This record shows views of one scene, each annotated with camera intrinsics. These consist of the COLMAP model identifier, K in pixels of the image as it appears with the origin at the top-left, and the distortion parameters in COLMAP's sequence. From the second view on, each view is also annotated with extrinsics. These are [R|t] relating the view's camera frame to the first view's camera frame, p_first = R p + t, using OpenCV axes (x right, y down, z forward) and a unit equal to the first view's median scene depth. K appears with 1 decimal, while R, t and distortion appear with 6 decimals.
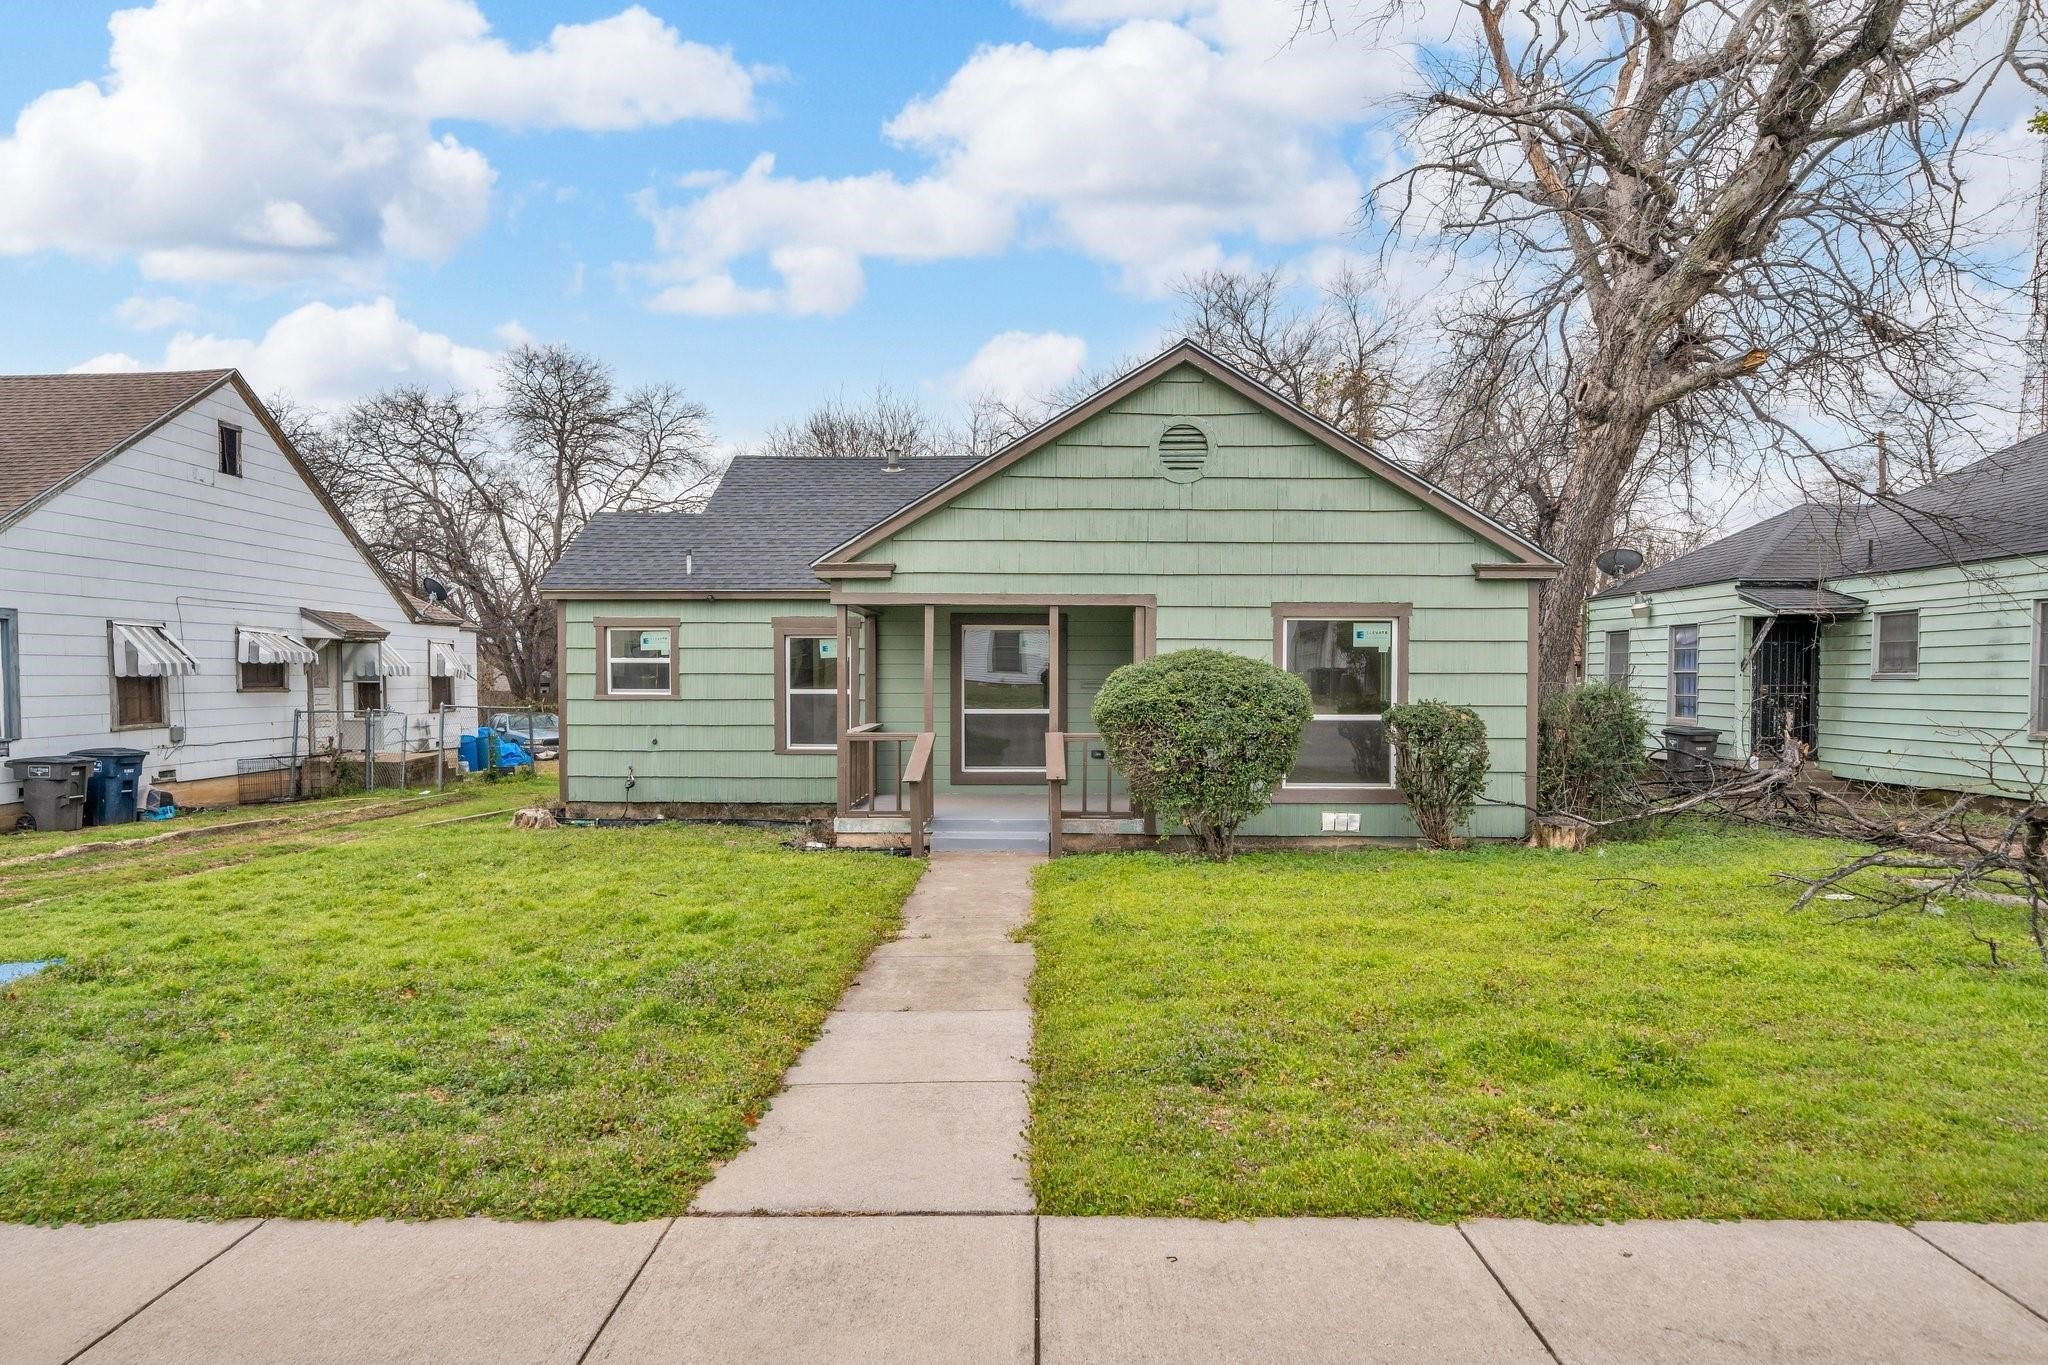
lens RADIAL K [[1209.1, 0, 1017.0], [0, 1209.1, 698.0], [0, 0, 1]] dist [-0.018534, -0.000509]
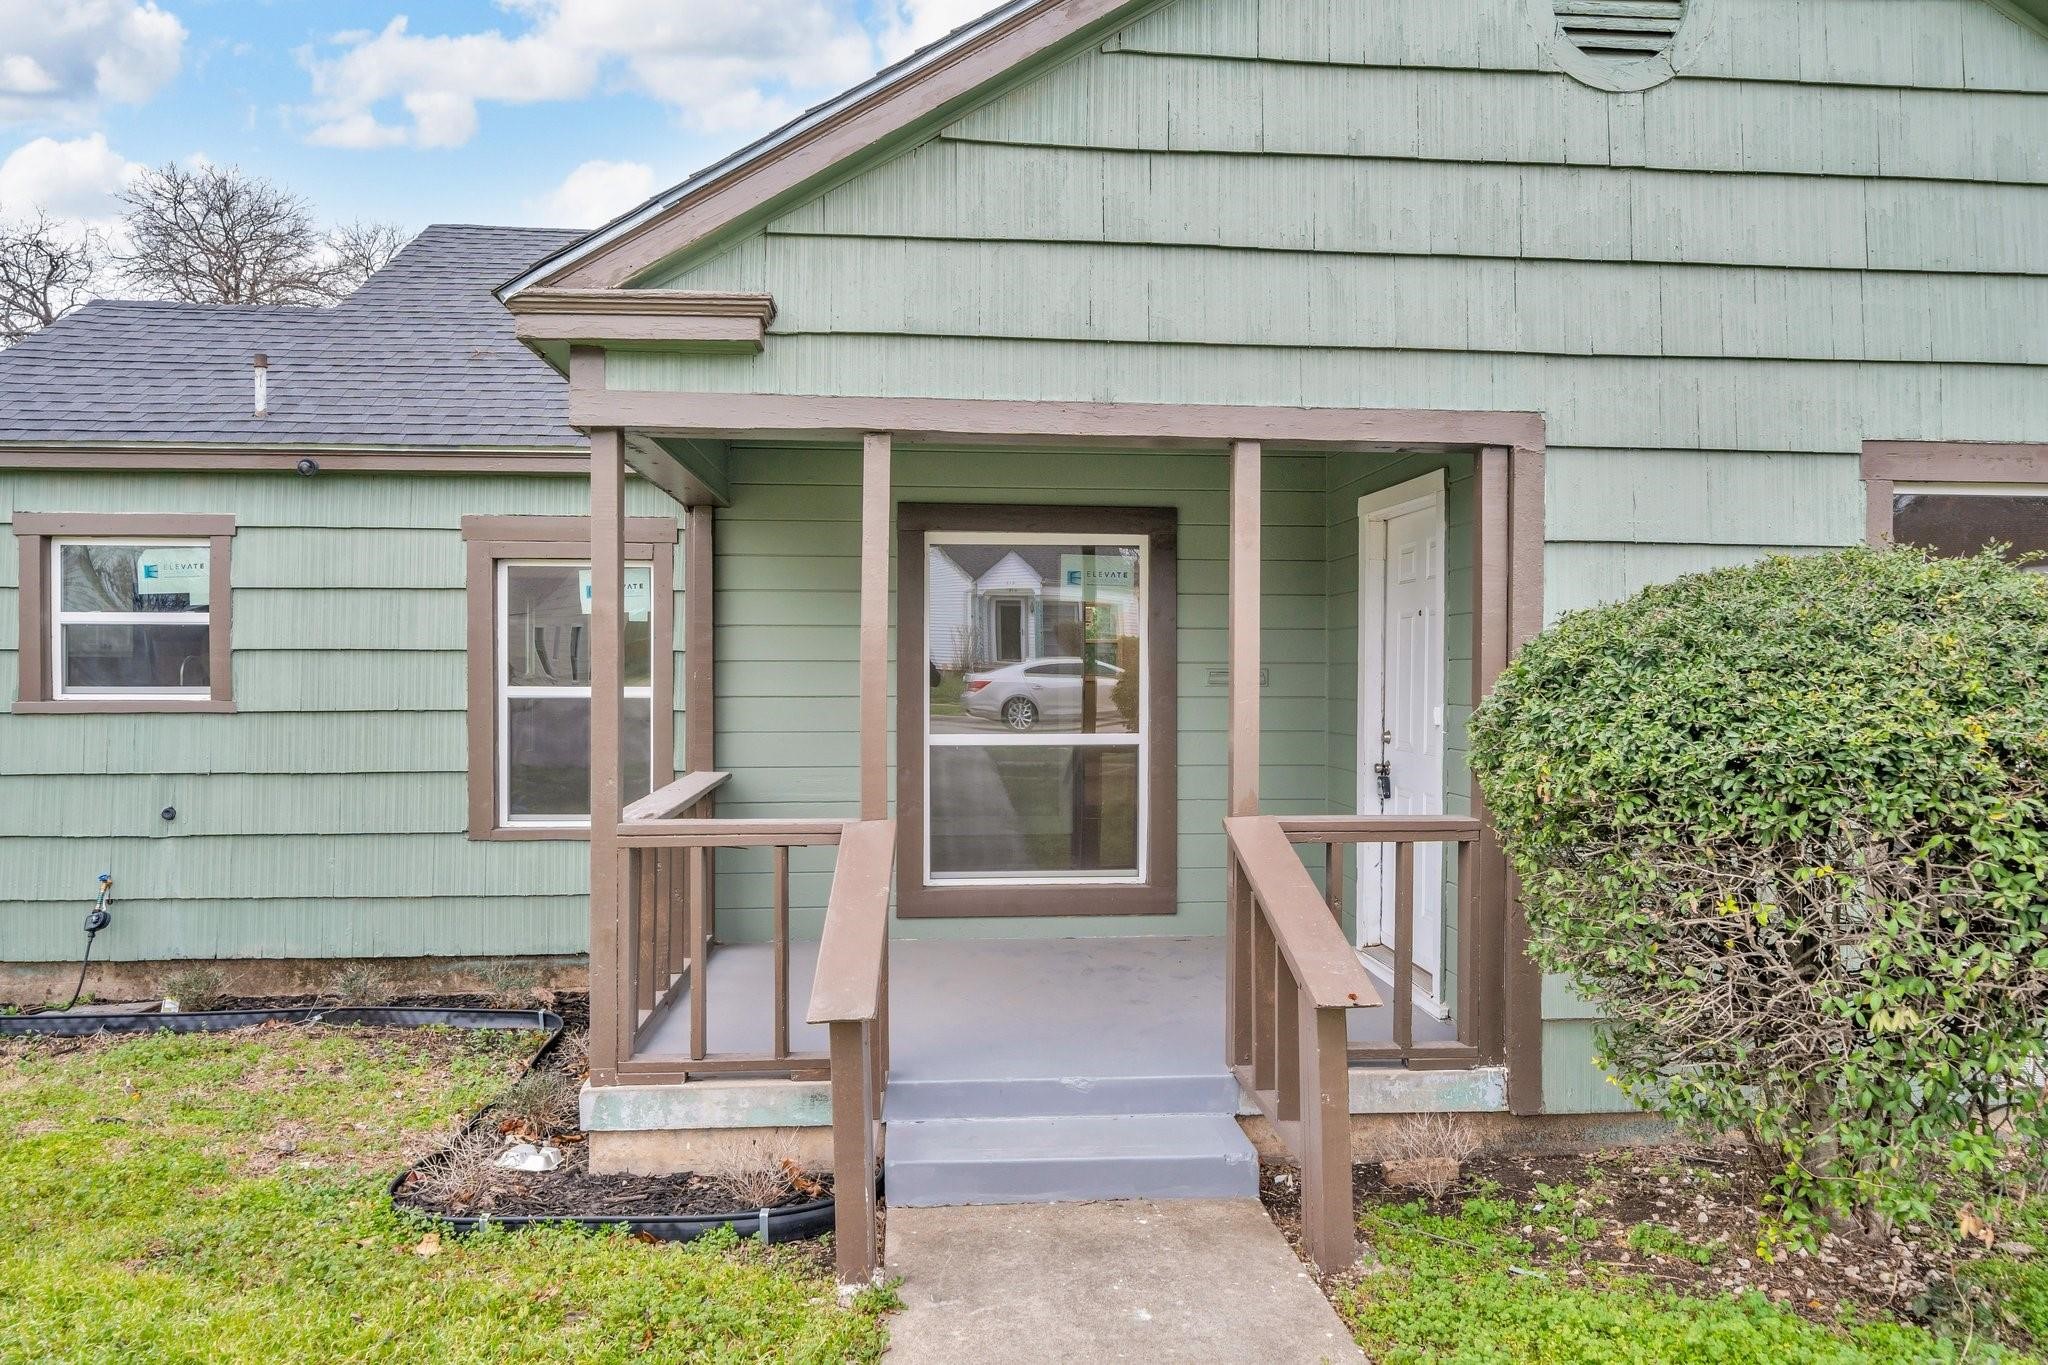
lens RADIAL K [[1384.1, 0, 1029.5], [0, 1384.1, 672.9], [0, 0, 1]] dist [-0.009583, -0.001913]
pose [[0.994280, 0.001880, 0.106789, -0.060153], [0.000178, 0.999815, -0.019256, -0.003067], [-0.106805, 0.019165, 0.994095, 0.523386]]
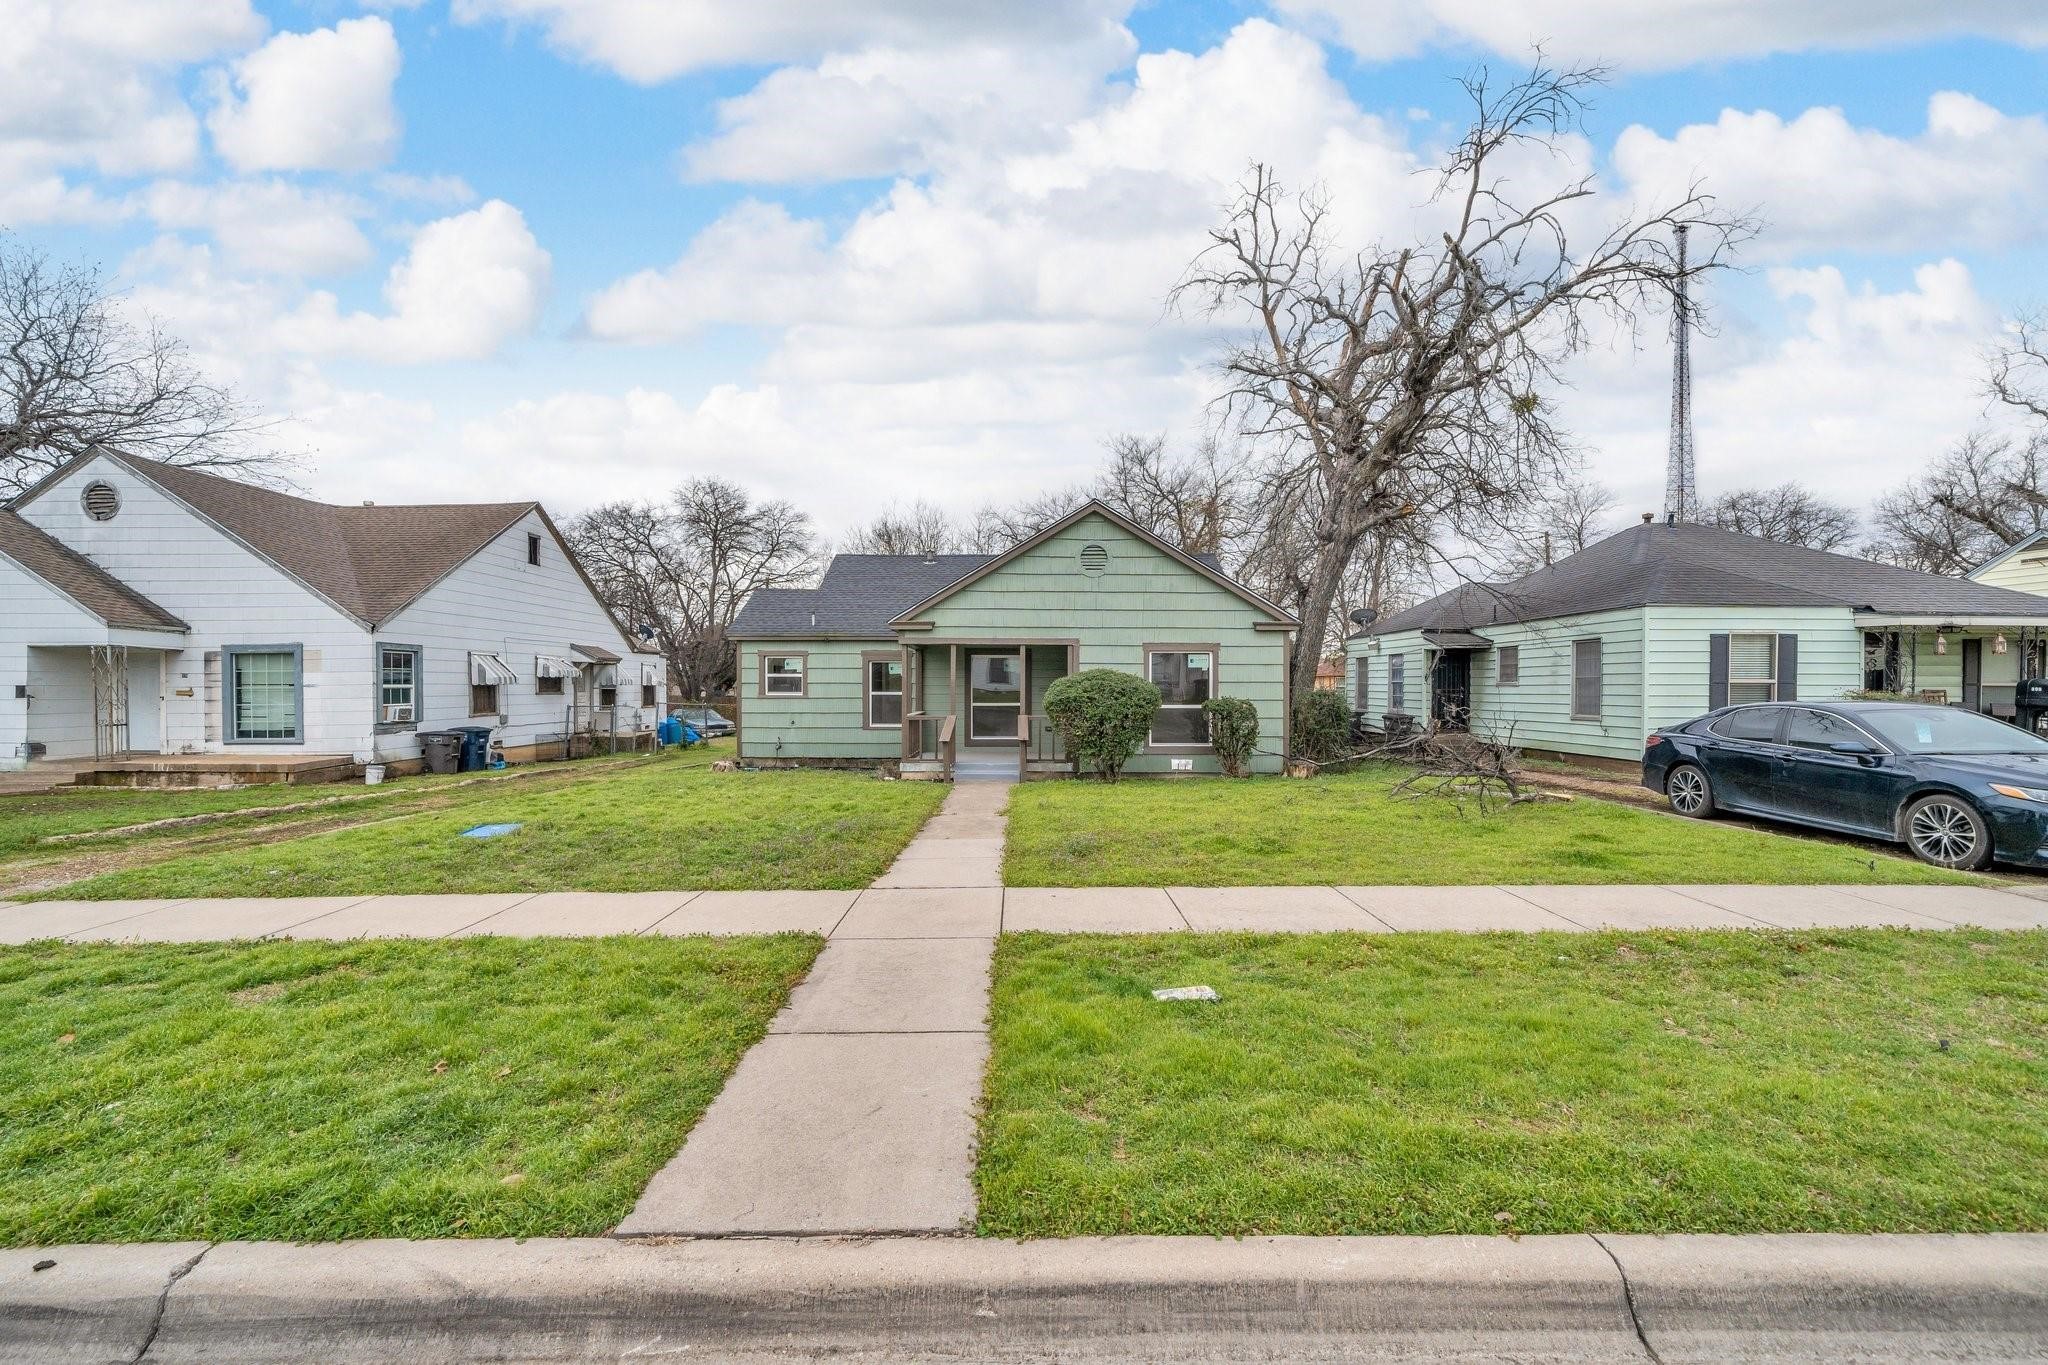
lens RADIAL K [[811.6, 0, 1030.3], [0, 811.6, 684.9], [0, 0, 1]] dist [-0.000776, -0.000008]
pose [[0.999562, -0.001022, 0.029564, 0.005214], [0.001608, 0.999803, -0.019785, 0.006364], [-0.029538, 0.019823, 0.999367, -0.177677]]
